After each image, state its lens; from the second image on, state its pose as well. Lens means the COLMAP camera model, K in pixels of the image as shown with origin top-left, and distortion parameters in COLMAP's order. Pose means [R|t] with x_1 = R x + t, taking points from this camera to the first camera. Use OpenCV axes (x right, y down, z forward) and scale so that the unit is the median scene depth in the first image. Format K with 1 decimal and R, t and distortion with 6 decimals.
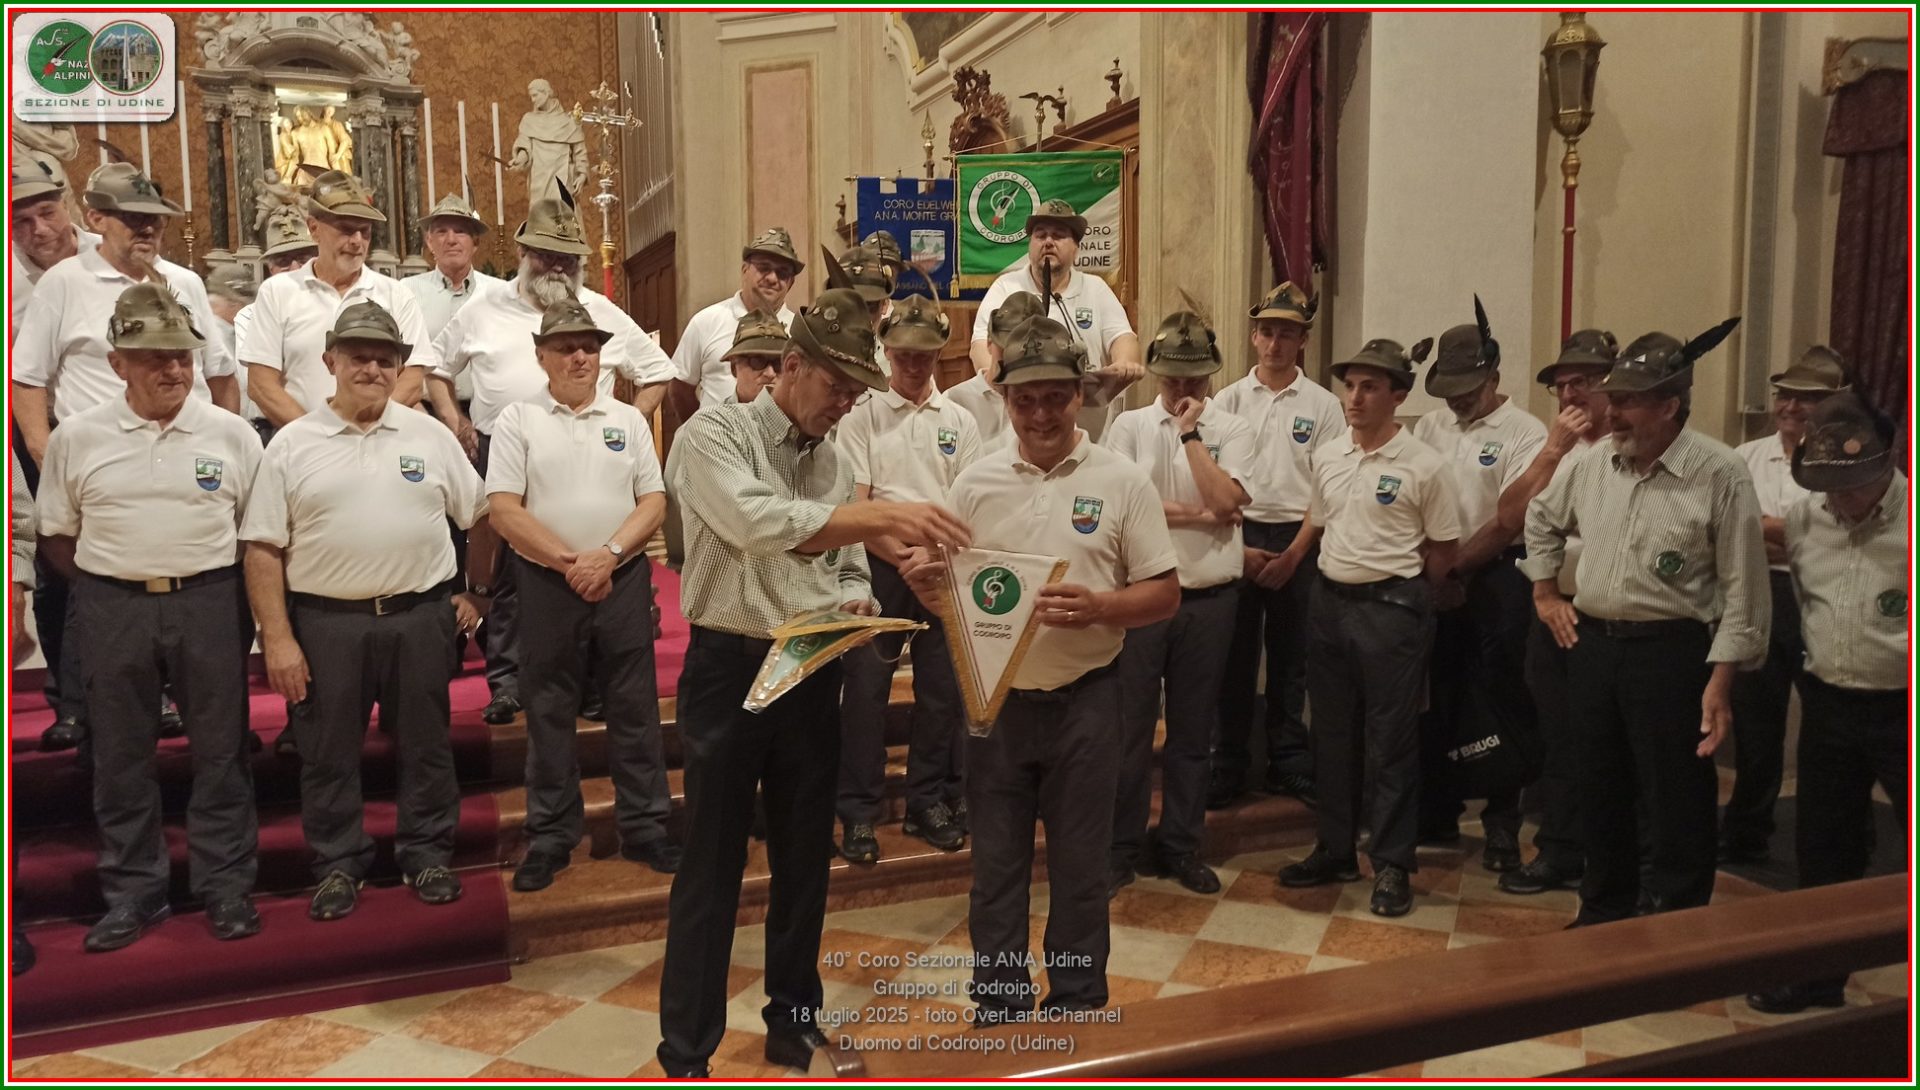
lens RADIAL K [[1388.2, 0, 961.5], [0, 1388.2, 532.7], [0, 0, 1]] dist [0.070998, -0.077854]
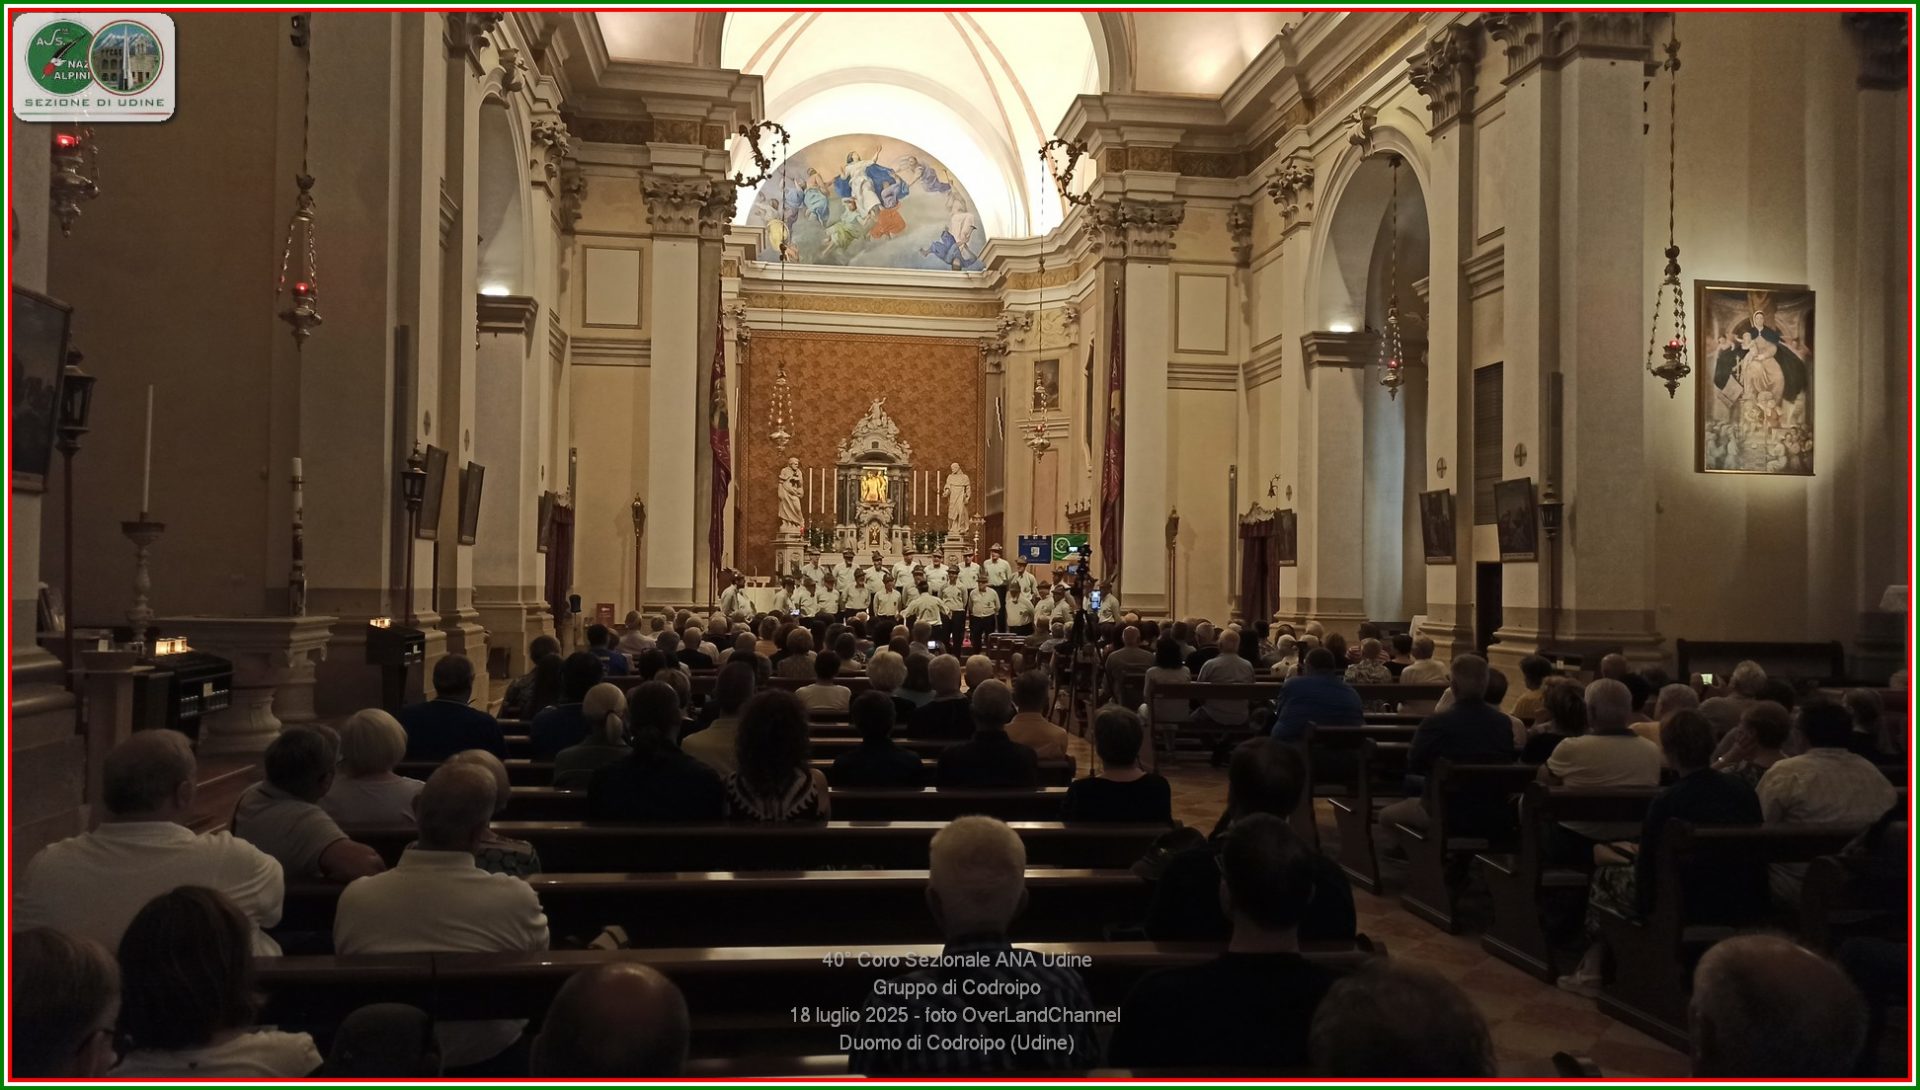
lens RADIAL K [[1390.9, 0, 965.6], [0, 1390.9, 534.1], [0, 0, 1]] dist [0.072102, -0.078216]
pose [[0.968858, 0.014083, -0.247215, 0.778330], [-0.043763, 0.992404, -0.114976, 0.242085], [0.243717, 0.122214, 0.962115, -3.162108]]
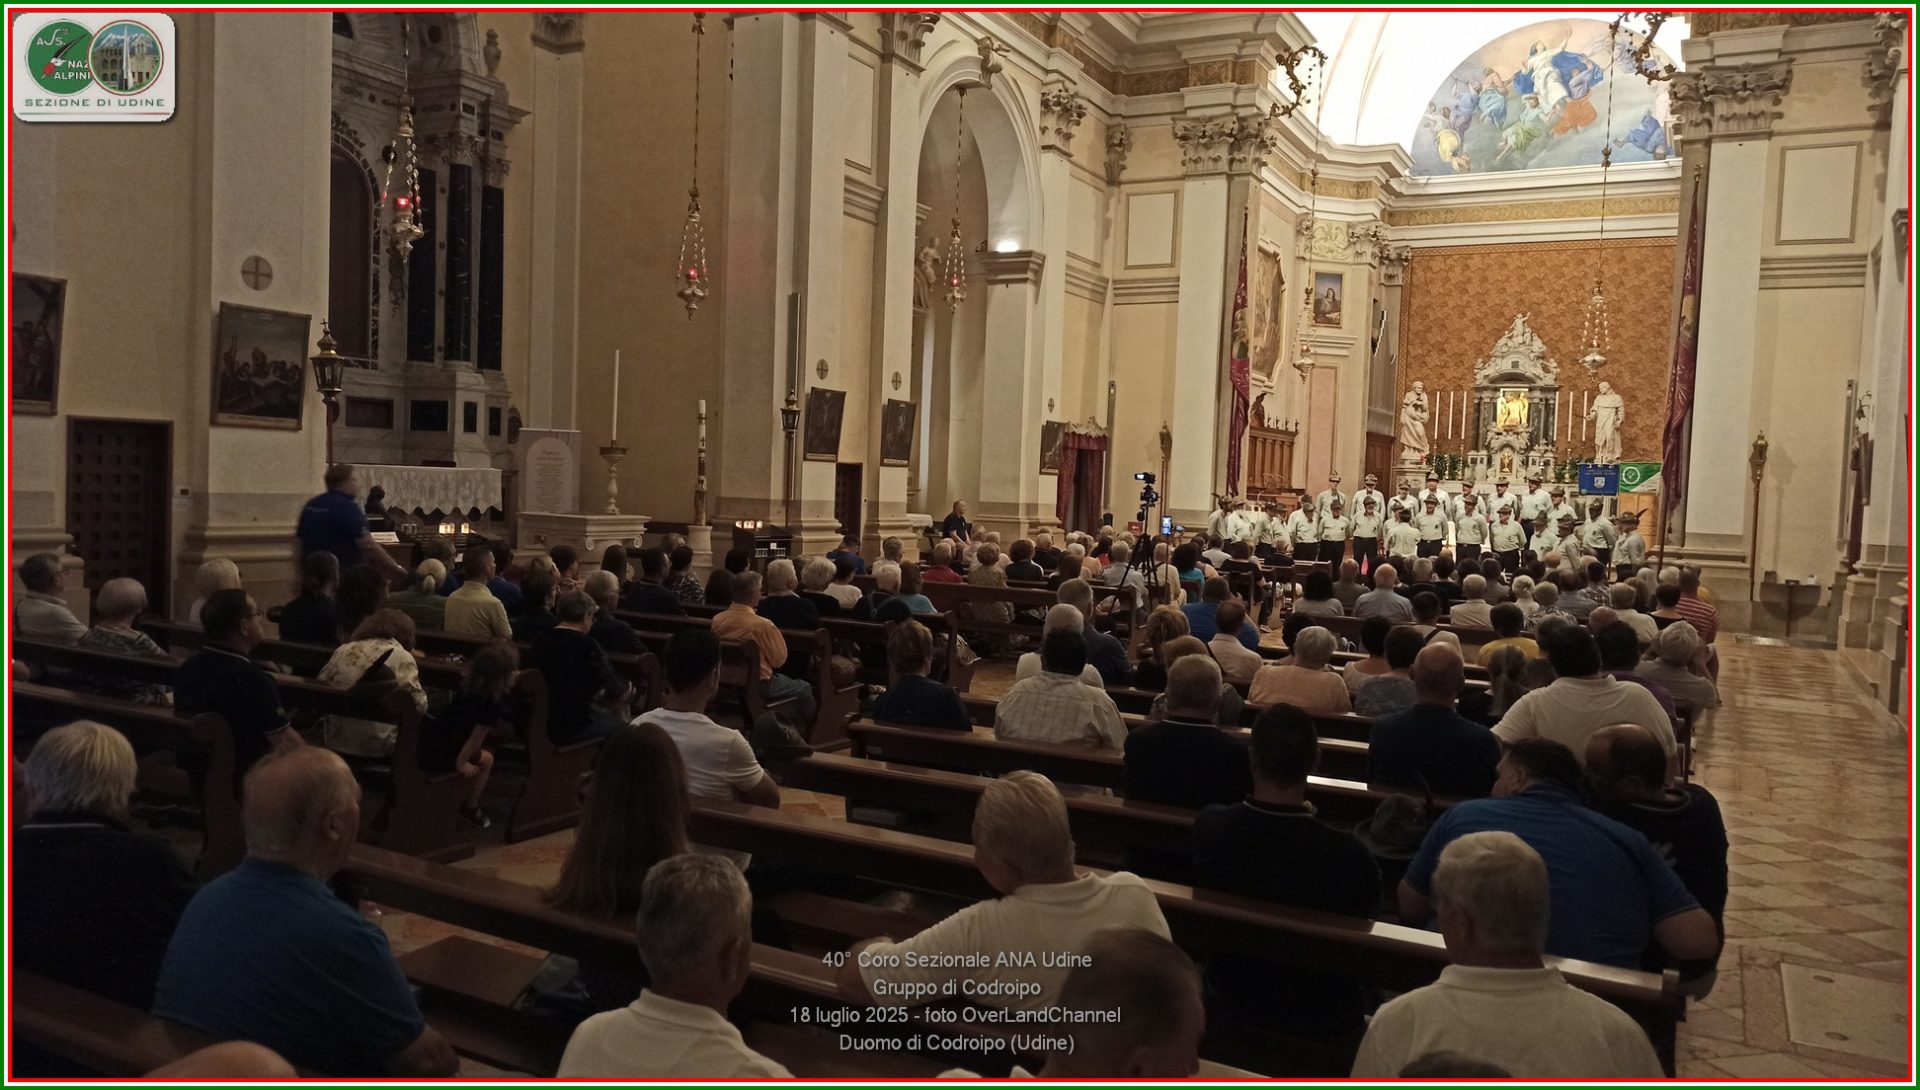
lens RADIAL K [[1390.6, 0, 962.6], [0, 1390.6, 534.0], [0, 0, 1]] dist [0.073627, -0.084358]
pose [[0.641313, 0.063646, -0.764635, 1.750280], [-0.111599, 0.993694, -0.010888, 0.173571], [0.759120, 0.092315, 0.644372, -2.794523]]
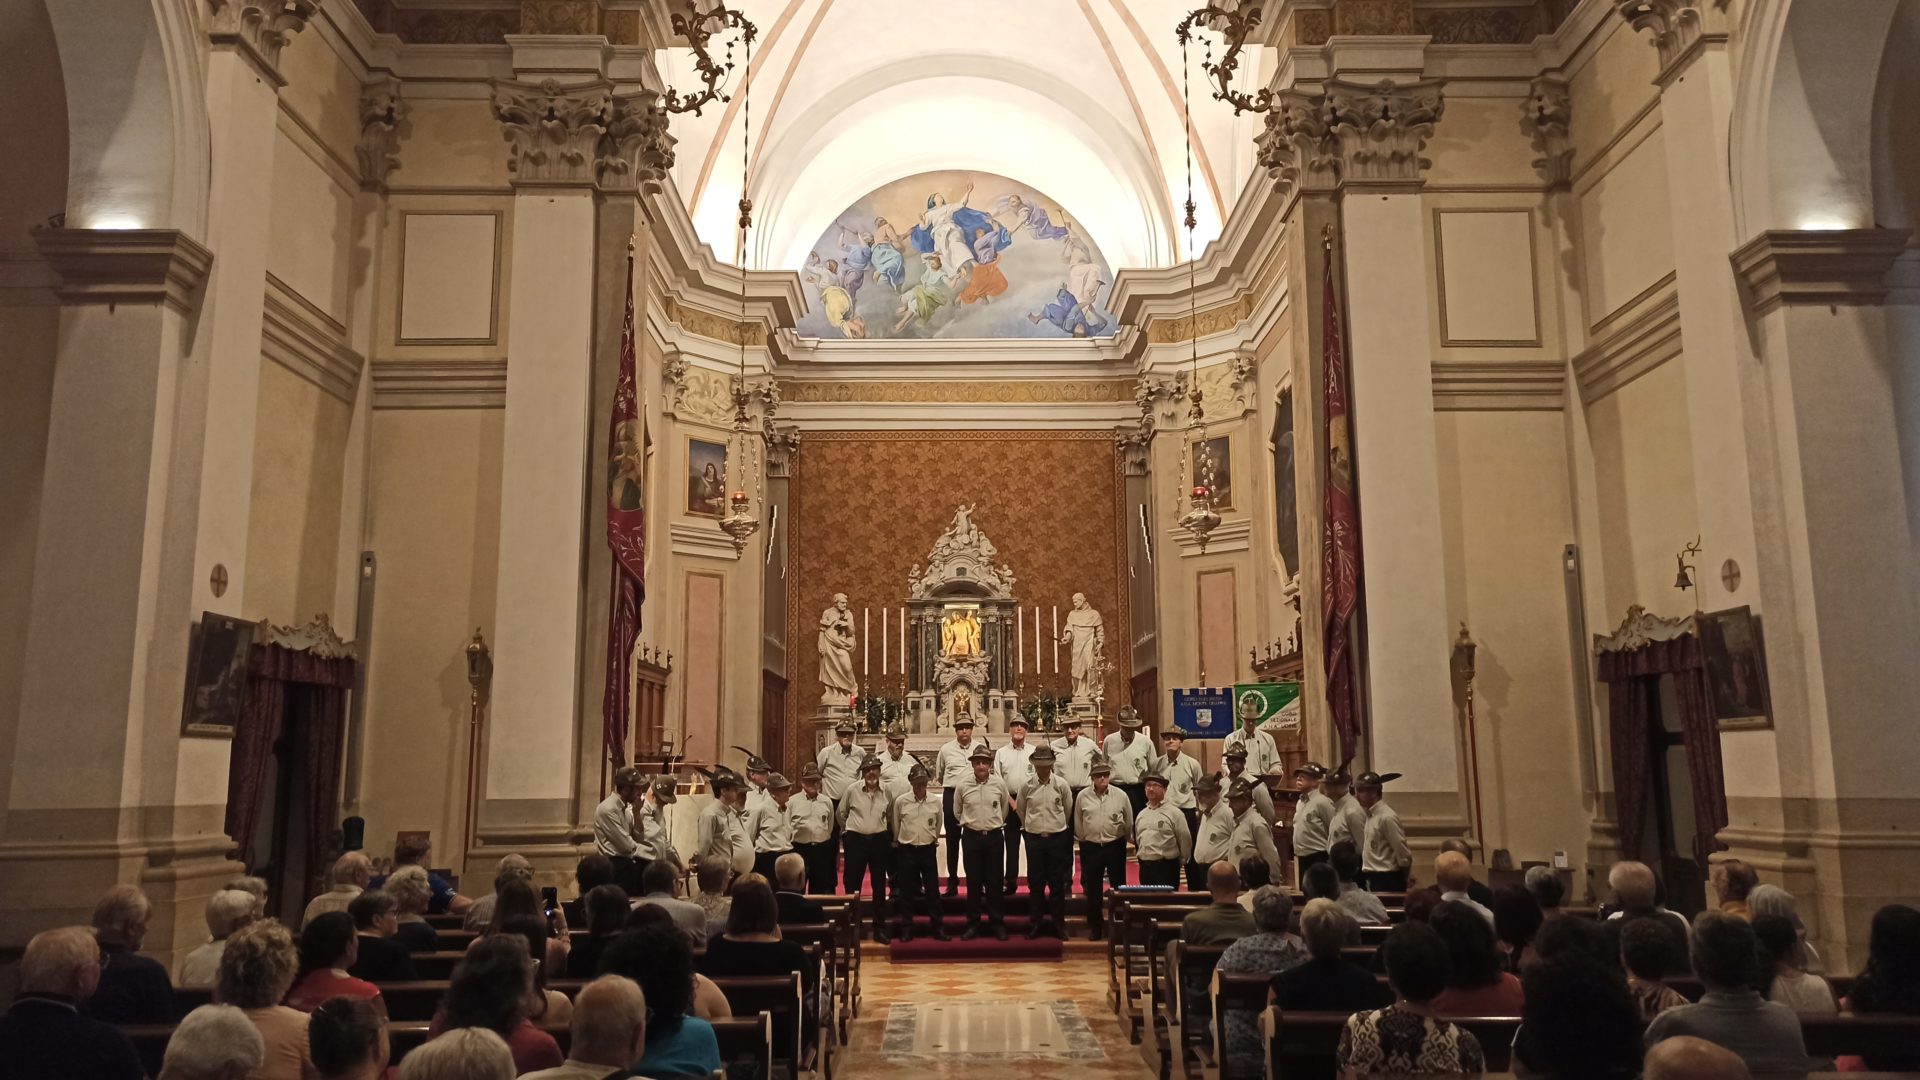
lens RADIAL K [[1408.1, 0, 963.1], [0, 1408.1, 529.9], [0, 0, 1]] dist [0.070383, -0.074796]
pose [[0.931099, -0.059519, -0.359877, 0.443879], [-0.032464, 0.969161, -0.244281, 0.092278], [0.363318, 0.239133, 0.900453, -1.437167]]
